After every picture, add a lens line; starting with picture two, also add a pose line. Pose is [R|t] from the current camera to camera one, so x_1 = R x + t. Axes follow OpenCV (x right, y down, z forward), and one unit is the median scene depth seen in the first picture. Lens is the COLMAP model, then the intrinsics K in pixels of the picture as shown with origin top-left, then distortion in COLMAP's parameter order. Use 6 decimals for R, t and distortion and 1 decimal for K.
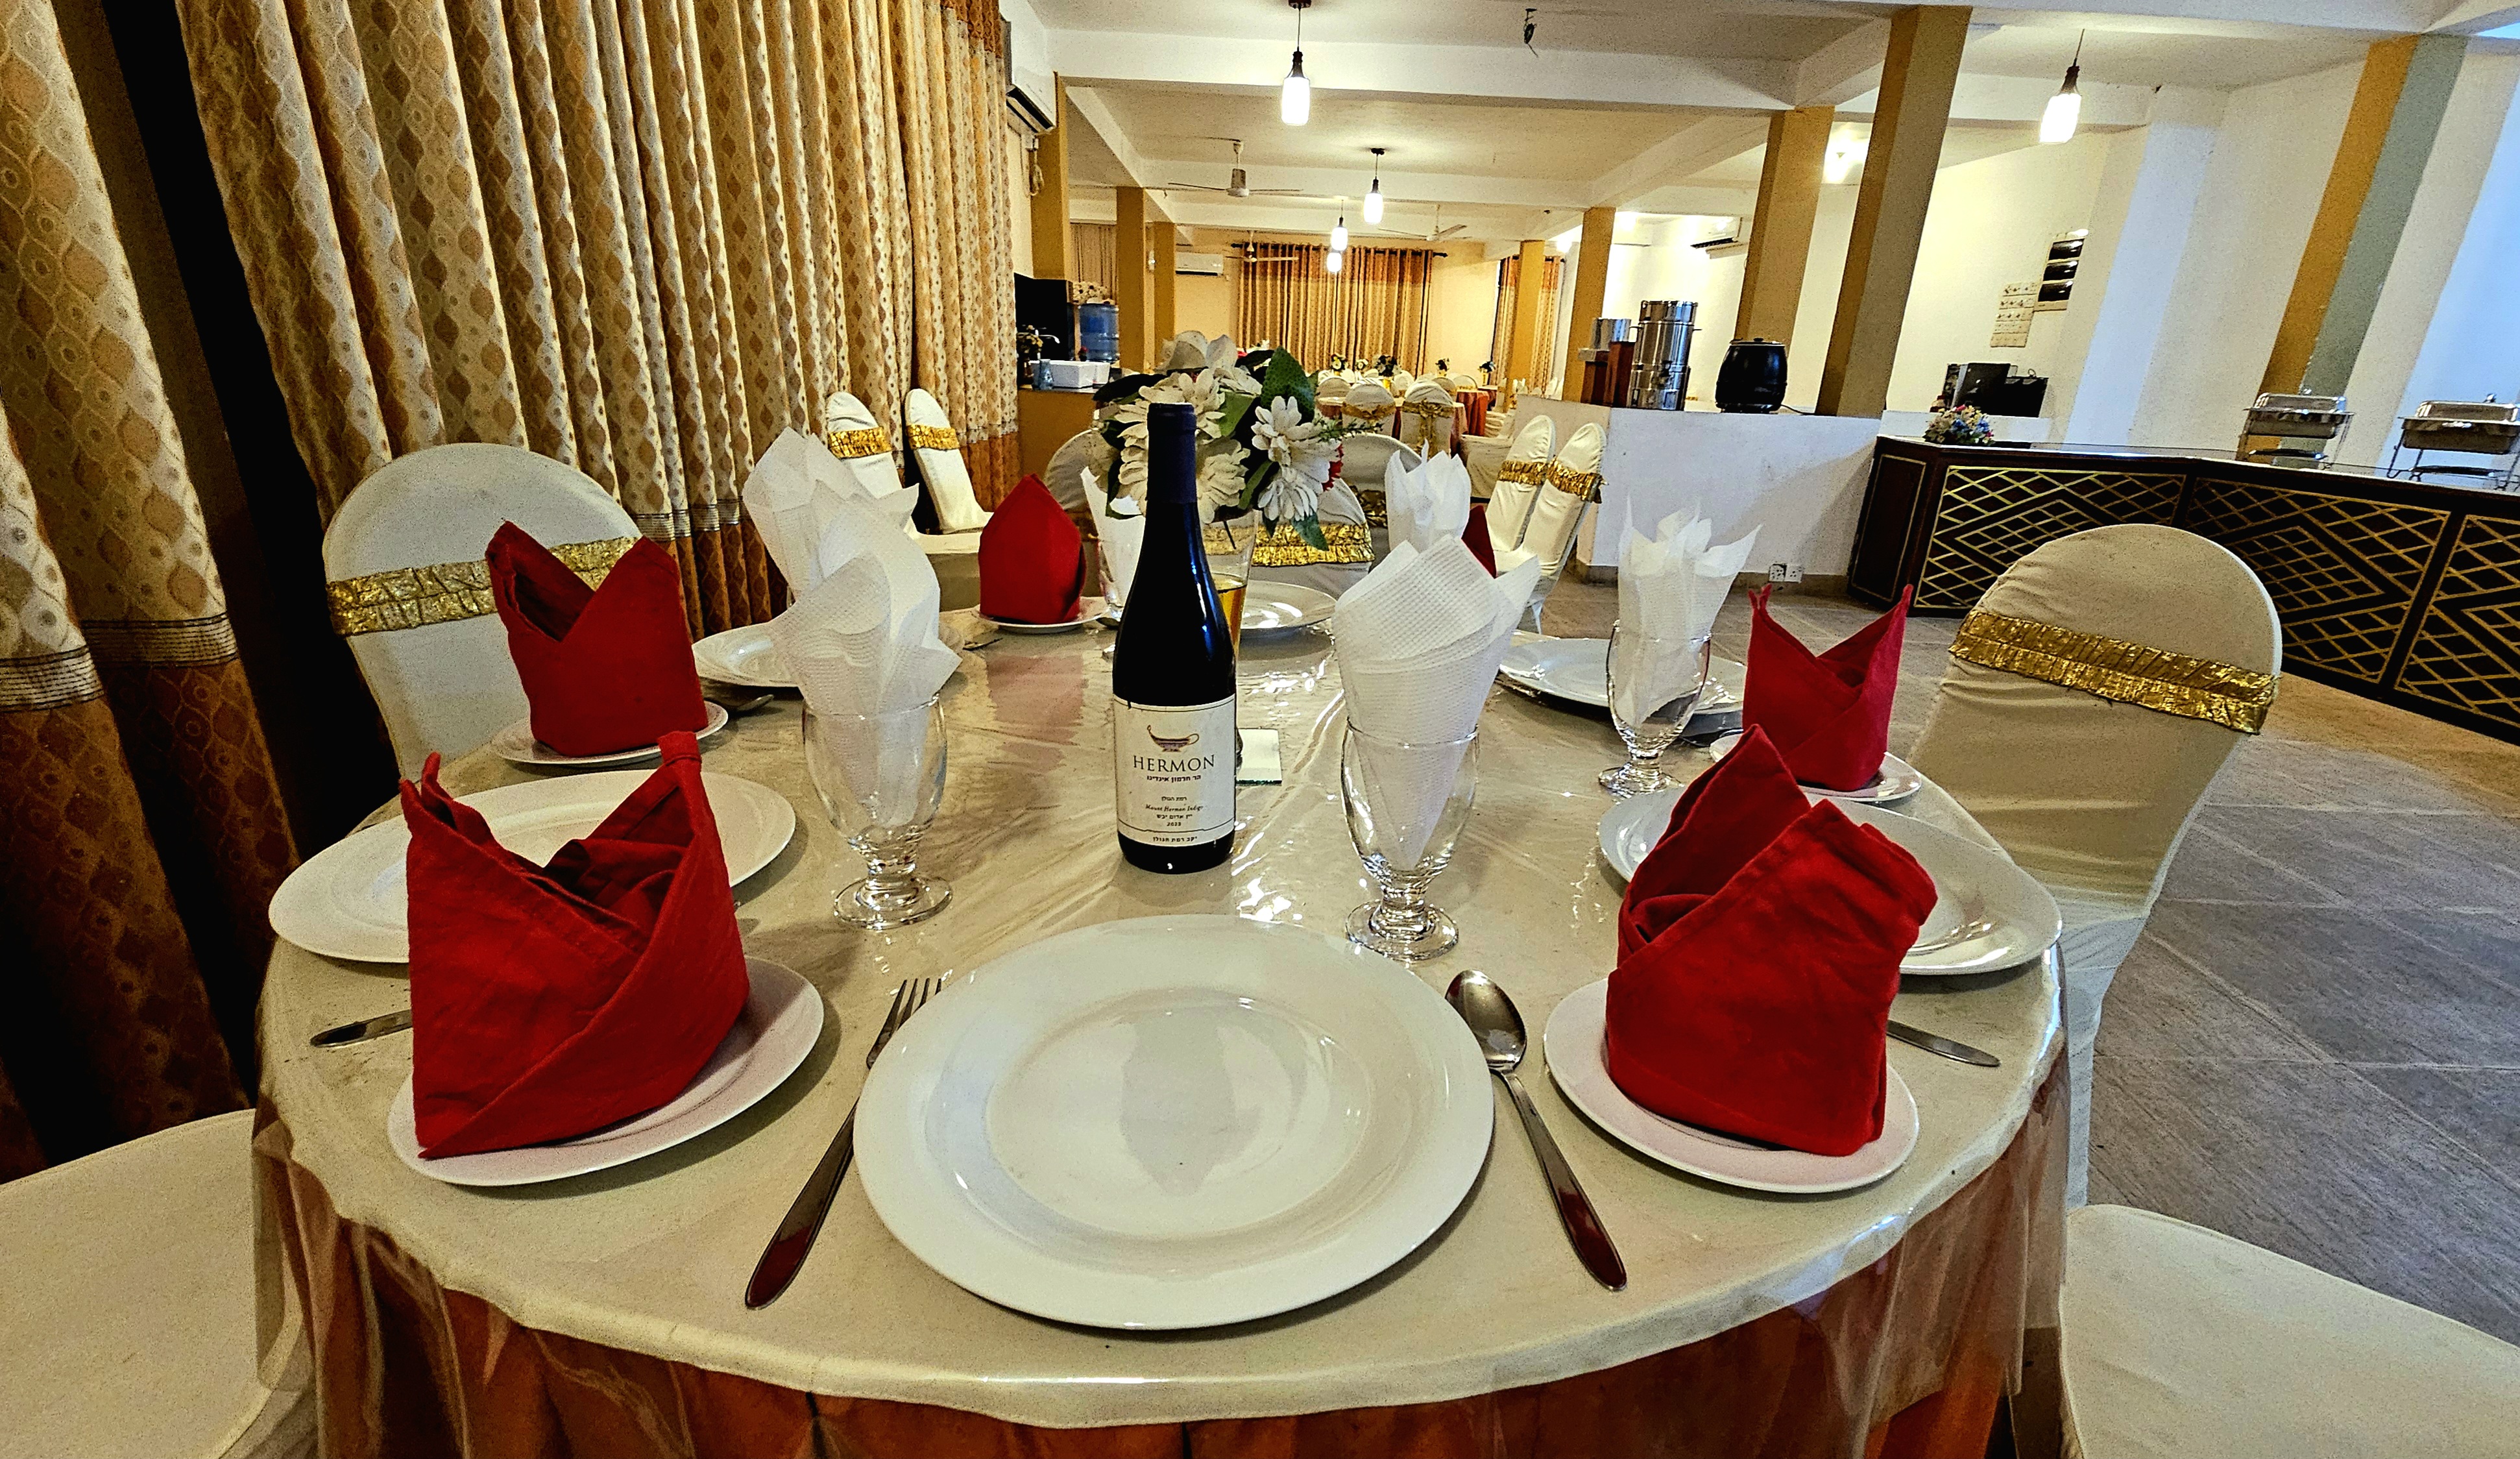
lens RADIAL K [[1084.1, 0, 1272.1], [0, 1084.1, 744.3], [0, 0, 1]] dist [-0.002543, -0.000048]
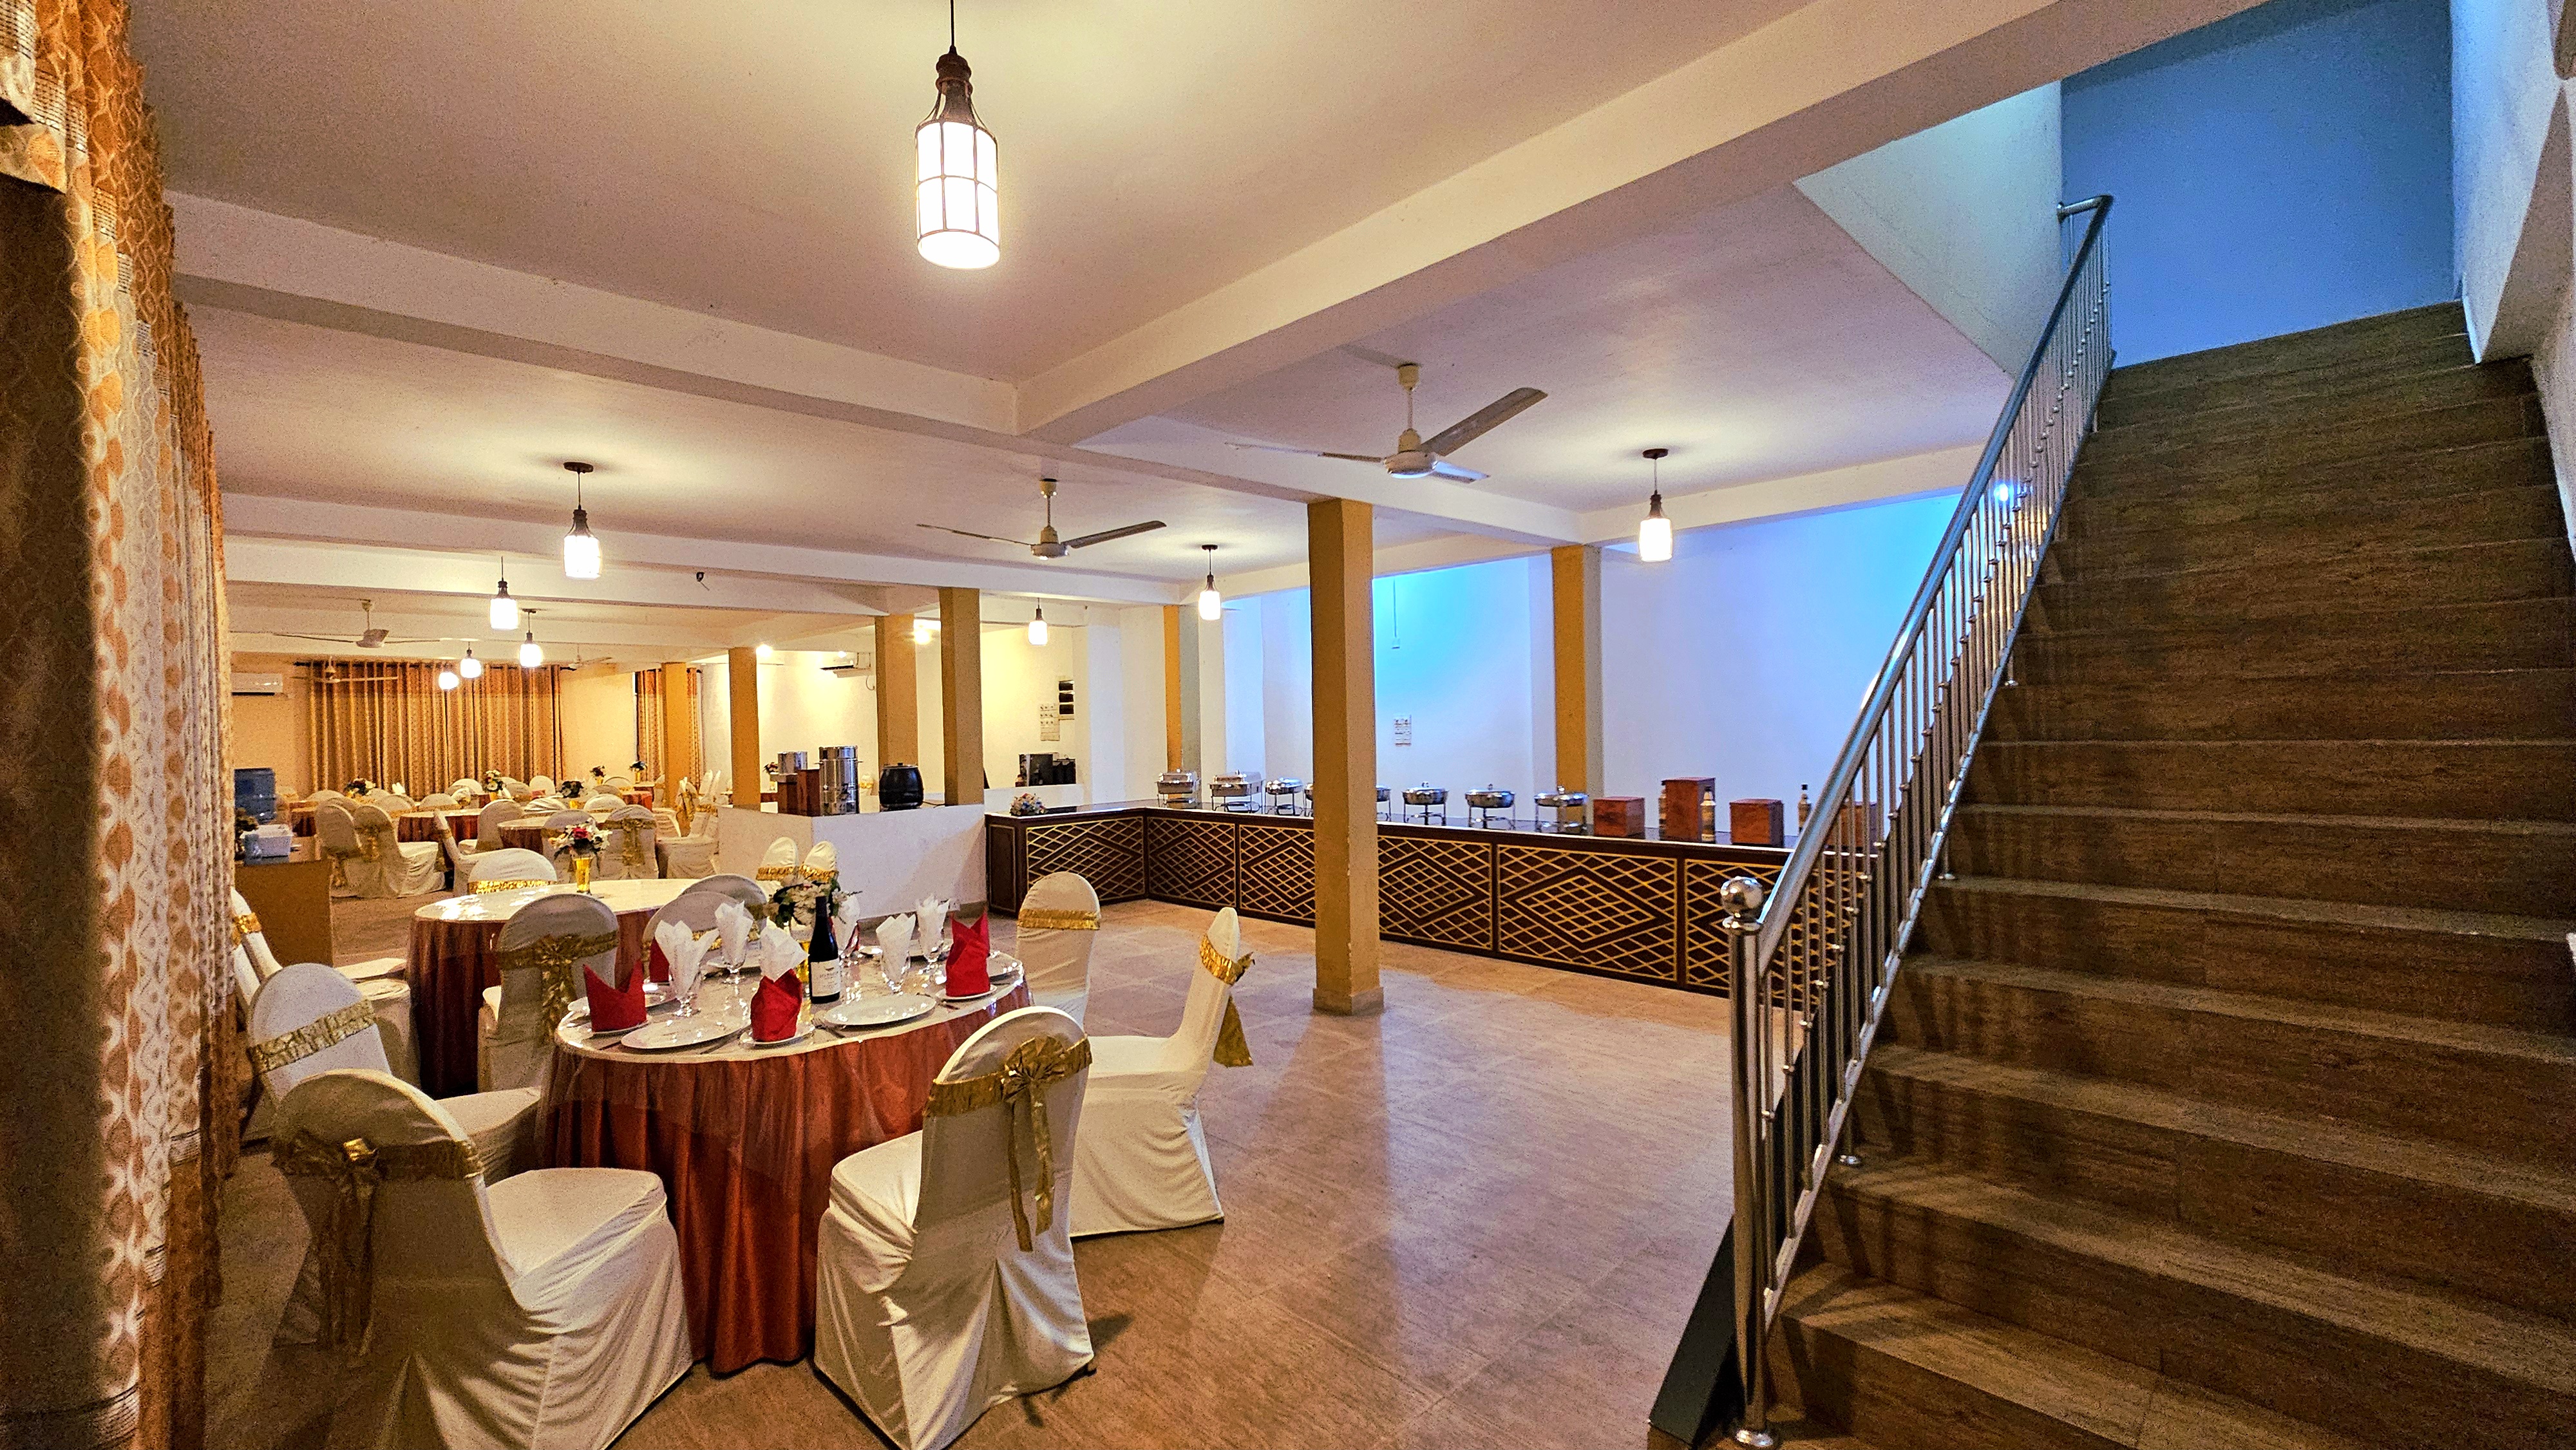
lens RADIAL K [[1047.6, 0, 1294.7], [0, 1047.6, 729.0], [0, 0, 1]] dist [-0.001058, -0.000147]
pose [[0.710516, -0.059405, 0.701169, -0.181427], [0.286631, 0.934453, -0.211283, 0.054508], [-0.642658, 0.351097, 0.680971, -0.368270]]
